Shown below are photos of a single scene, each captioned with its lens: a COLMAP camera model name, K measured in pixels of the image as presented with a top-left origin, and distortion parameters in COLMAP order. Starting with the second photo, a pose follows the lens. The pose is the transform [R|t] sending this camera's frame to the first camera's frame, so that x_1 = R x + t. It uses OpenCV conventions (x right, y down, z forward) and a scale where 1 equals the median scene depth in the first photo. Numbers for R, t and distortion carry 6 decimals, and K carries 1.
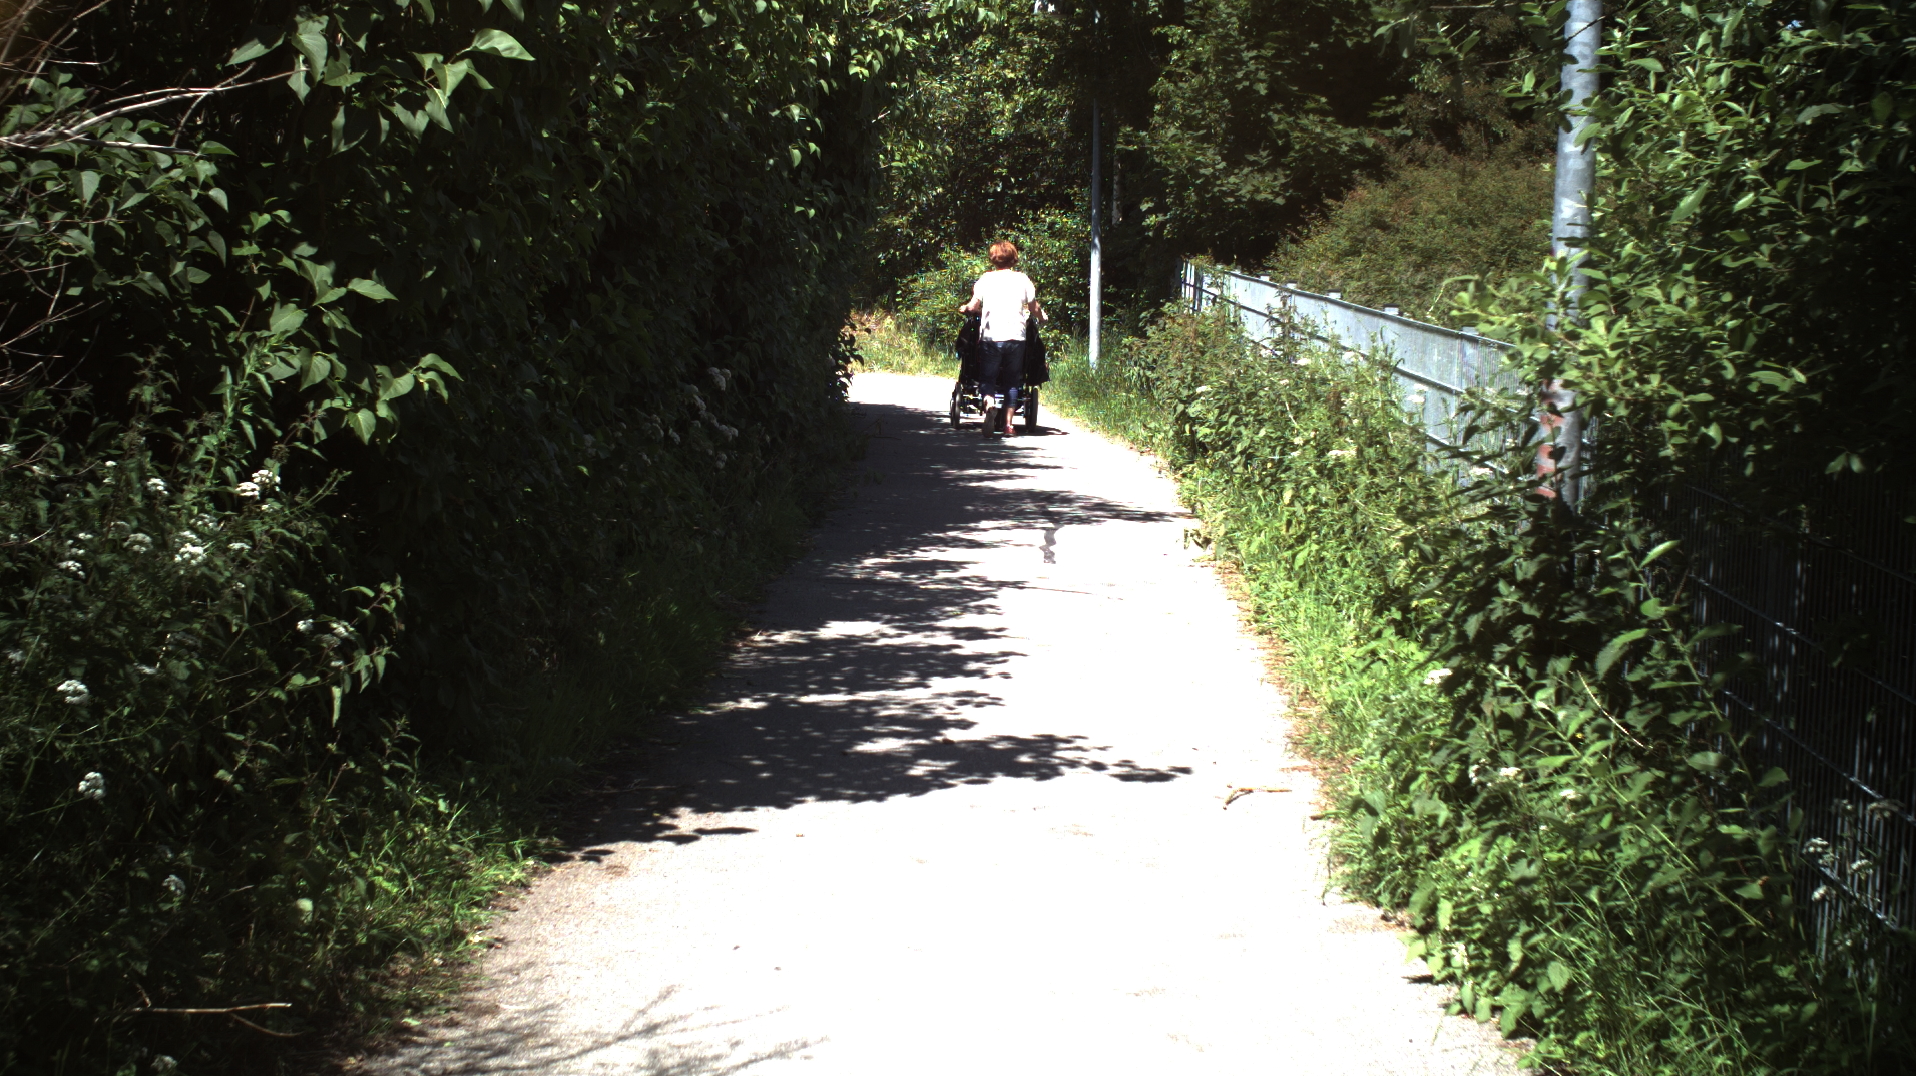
lens RADIAL K [[2839.3, 0, 958.0], [0, 2839.3, 538.0], [0, 0, 1]] dist [-0.191936, -0.039298]
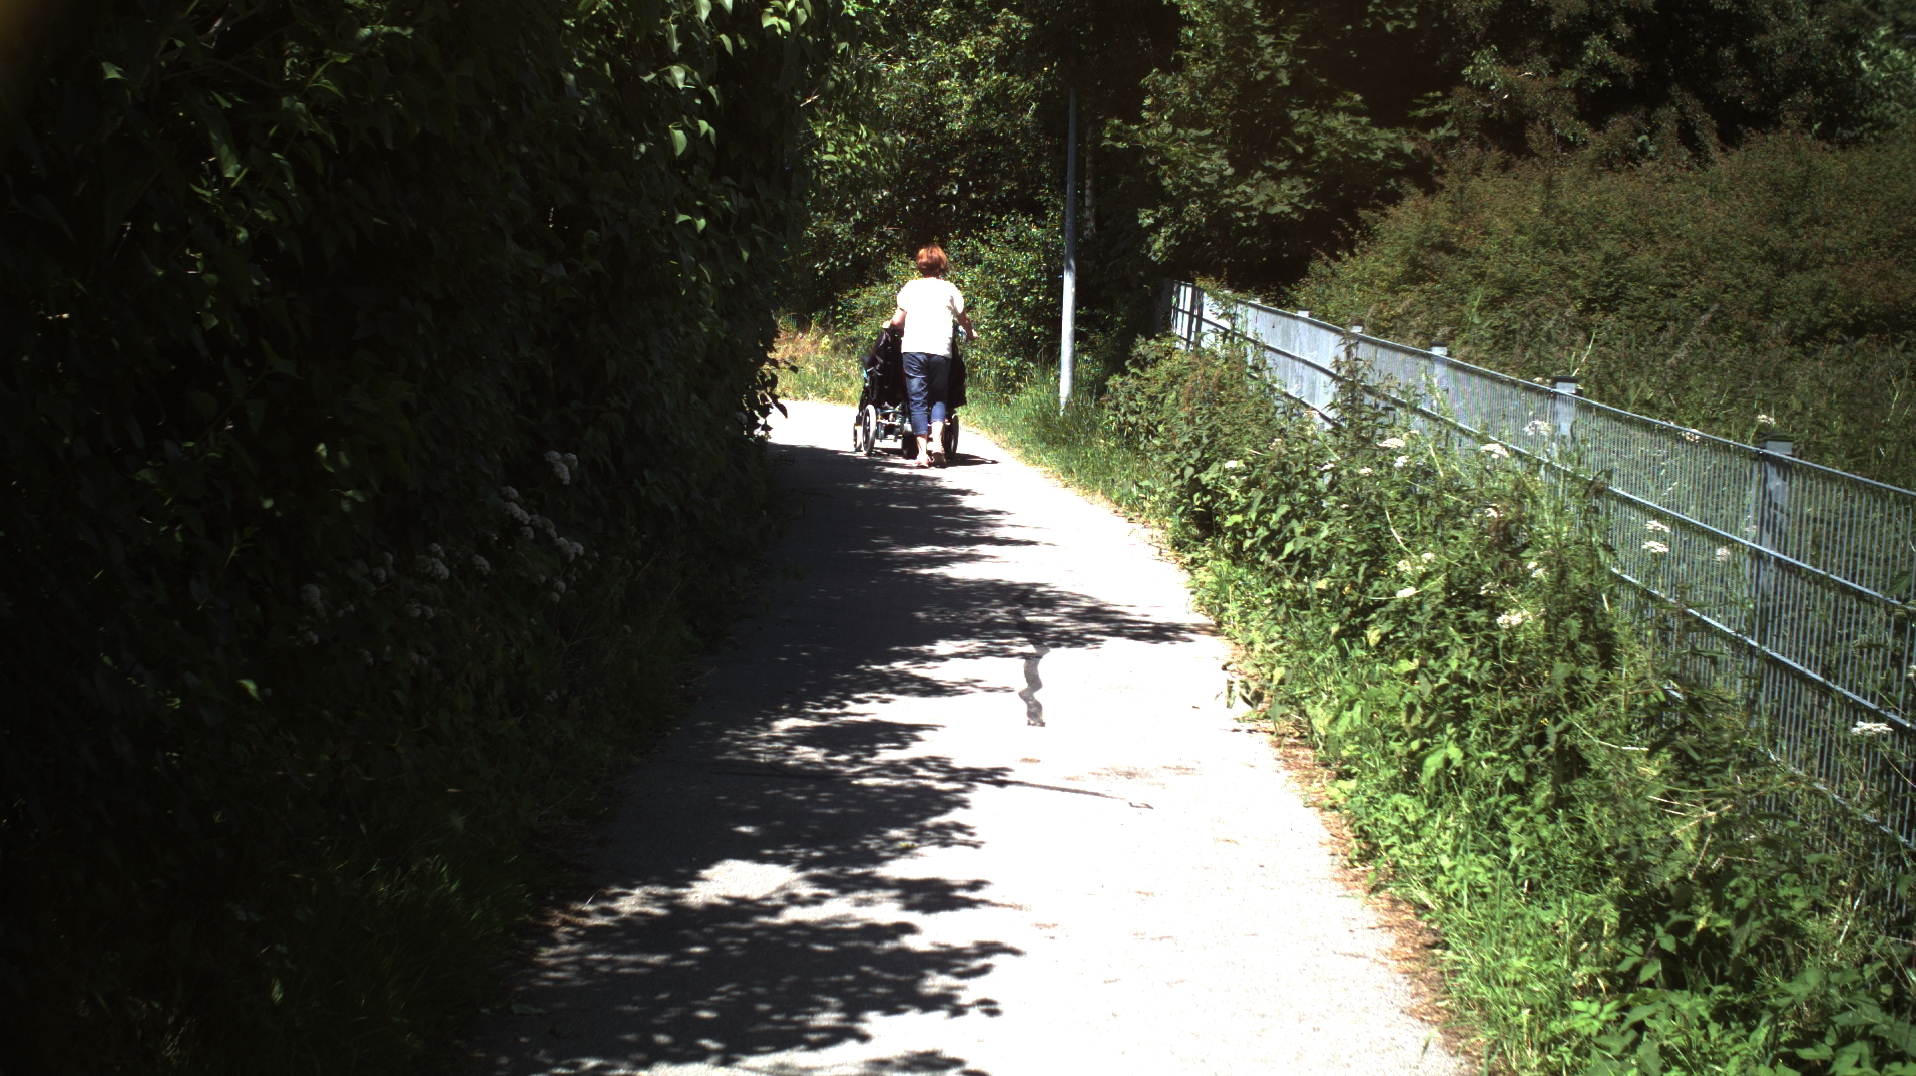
lens RADIAL K [[2839.3, 0, 958.0], [0, 2839.3, 538.0], [0, 0, 1]] dist [-0.191936, -0.039298]
pose [[0.999663, 0.015105, 0.021120, -0.003035], [-0.015084, 0.999886, -0.001154, -0.036987], [-0.021135, 0.000835, 0.999776, 0.298045]]
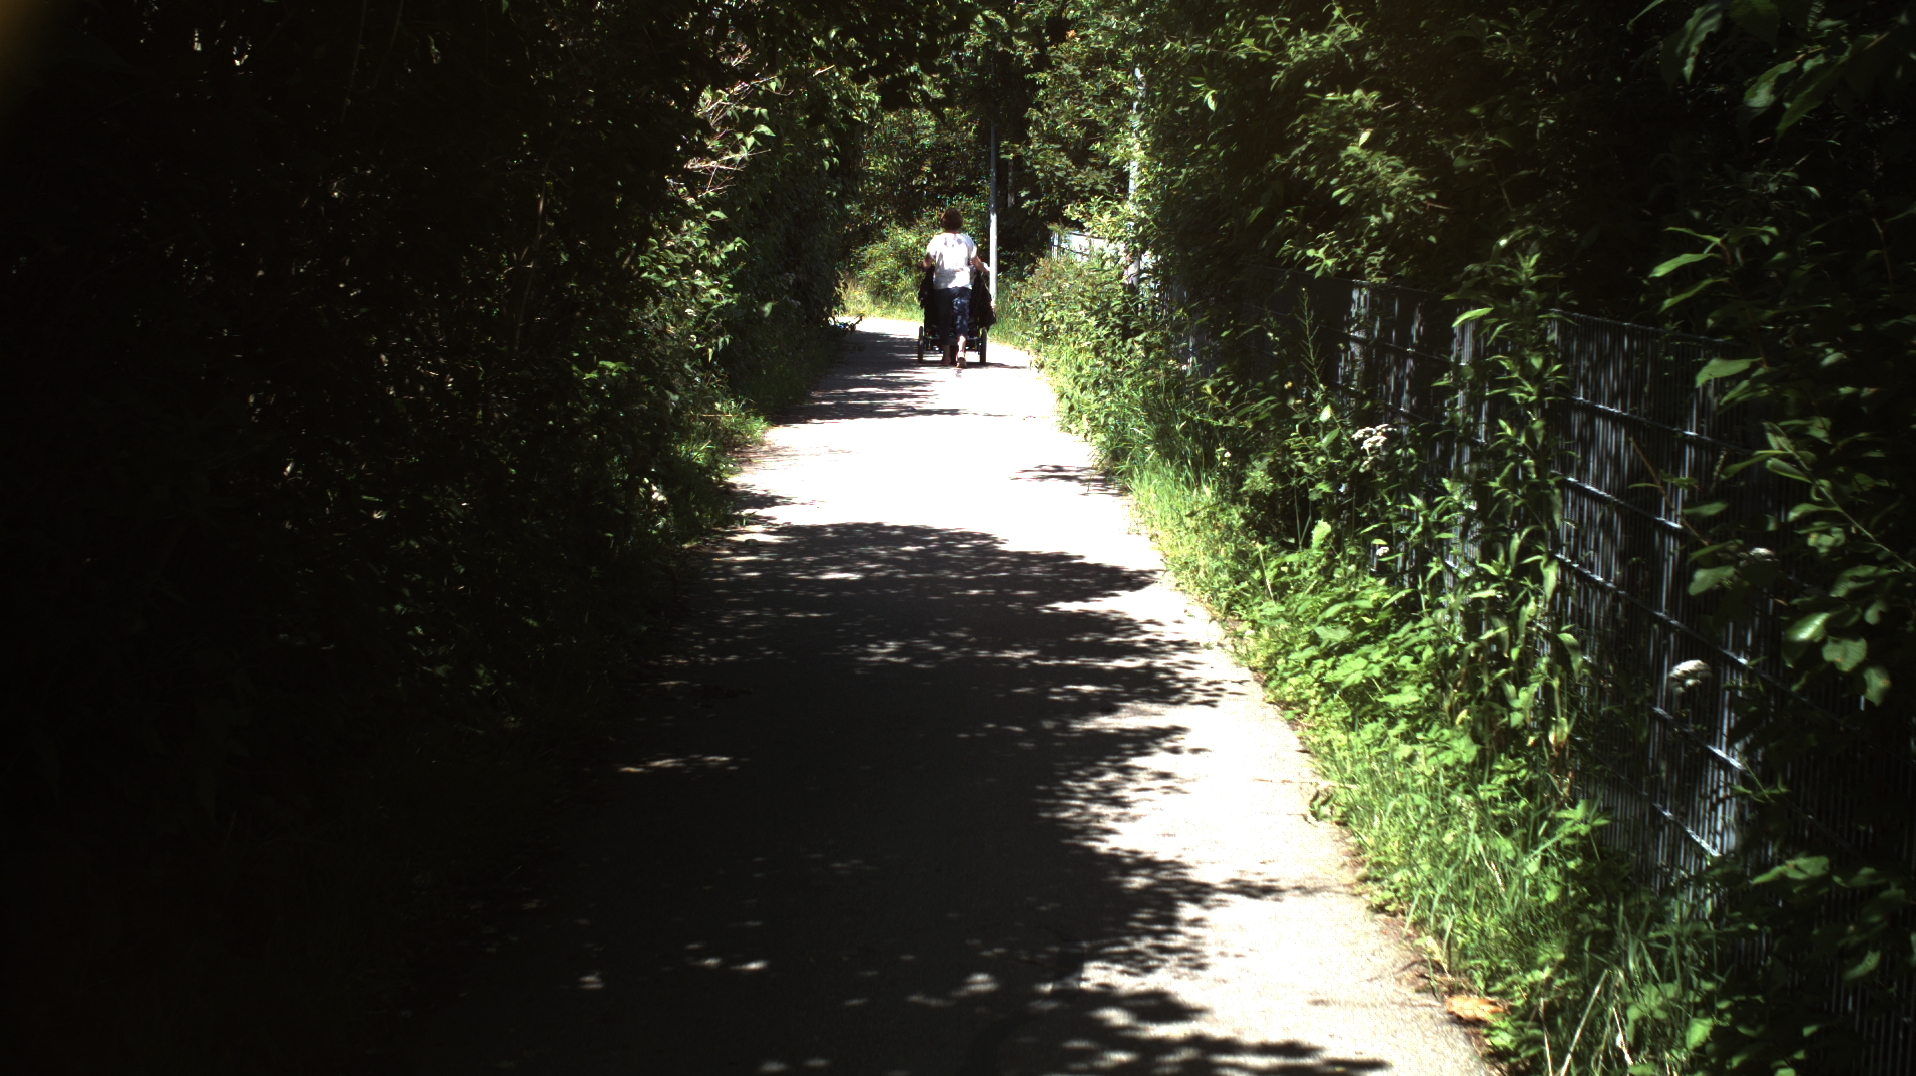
lens RADIAL K [[2839.3, 0, 958.0], [0, 2839.3, 538.0], [0, 0, 1]] dist [-0.191936, -0.039298]
pose [[0.999593, -0.008963, 0.027077, -0.020243], [0.008933, 0.999959, 0.001203, 0.113307], [-0.027086, -0.000960, 0.999633, -0.893109]]
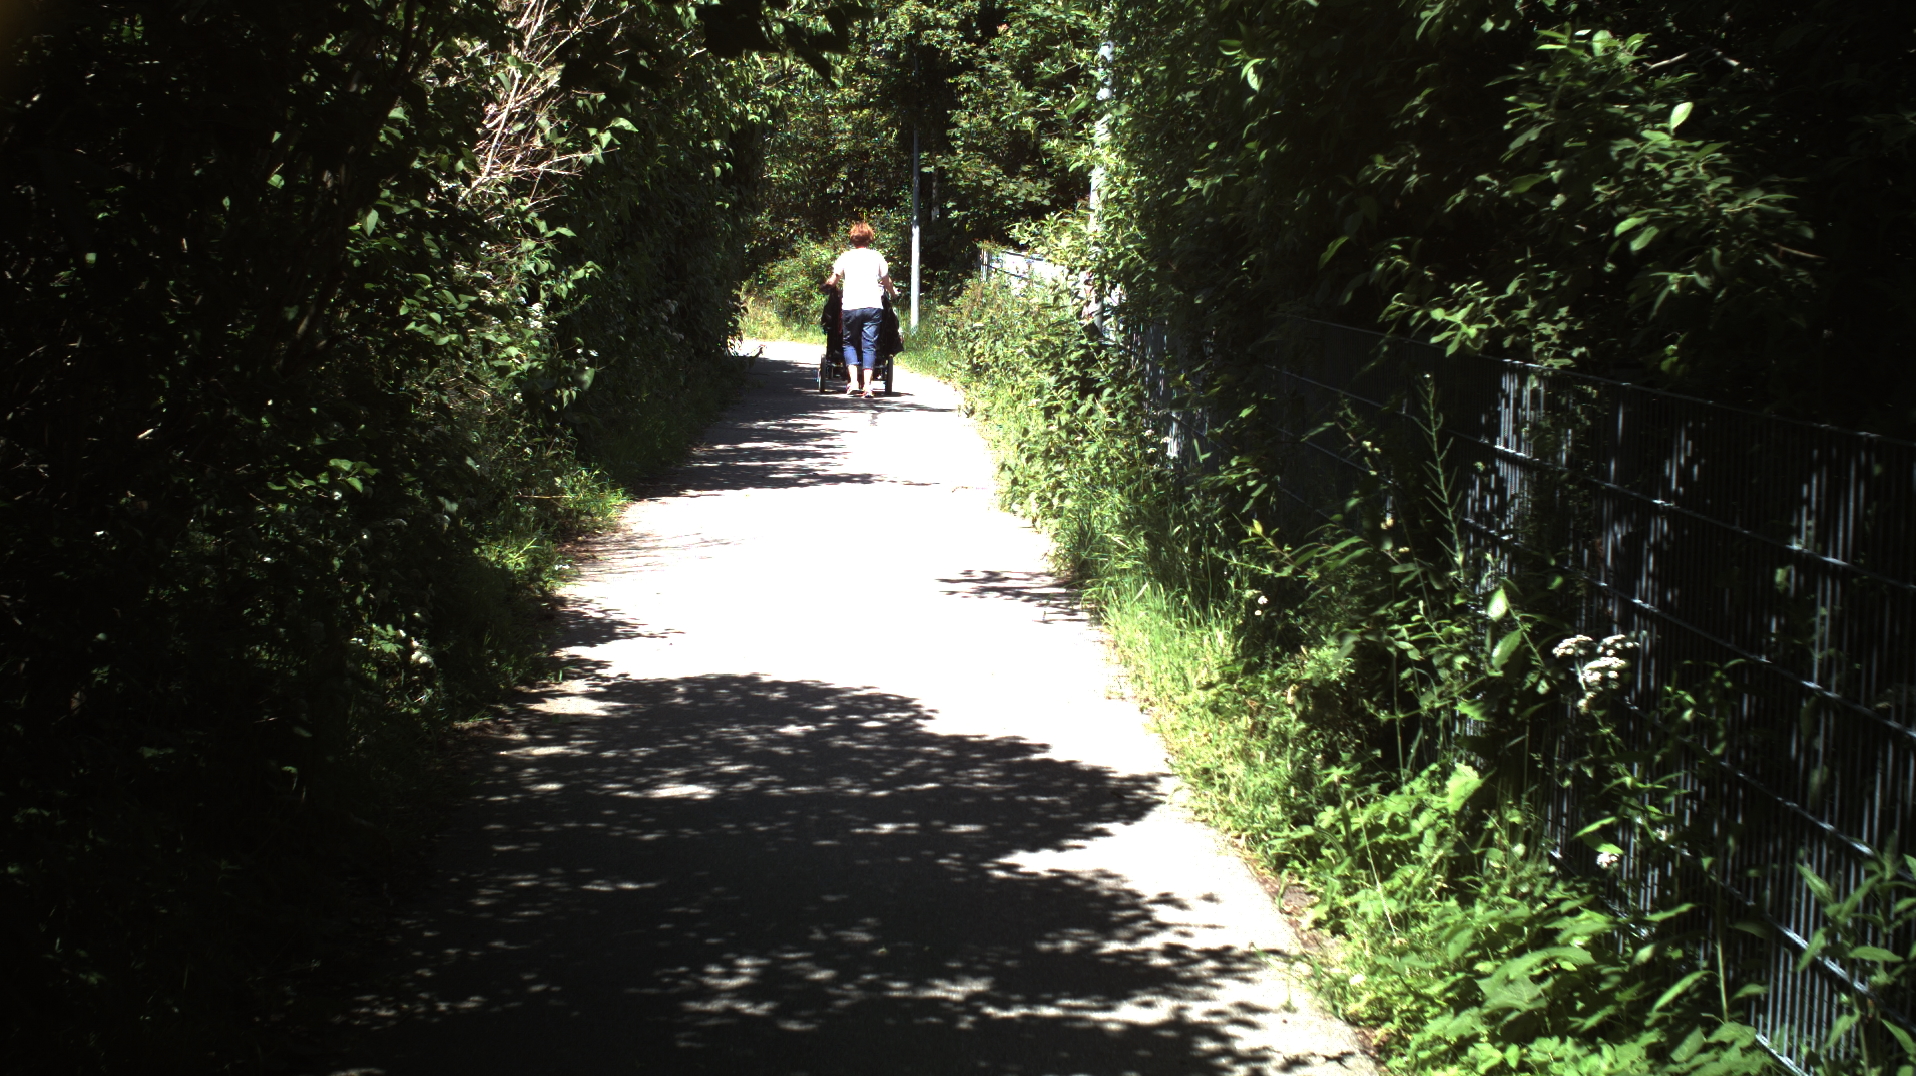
lens RADIAL K [[2839.3, 0, 958.0], [0, 2839.3, 538.0], [0, 0, 1]] dist [-0.191936, -0.039298]
pose [[0.998460, -0.003336, 0.055379, -0.008937], [0.003465, 0.999992, -0.002223, 0.076005], [-0.055371, 0.002411, 0.998463, -0.596363]]
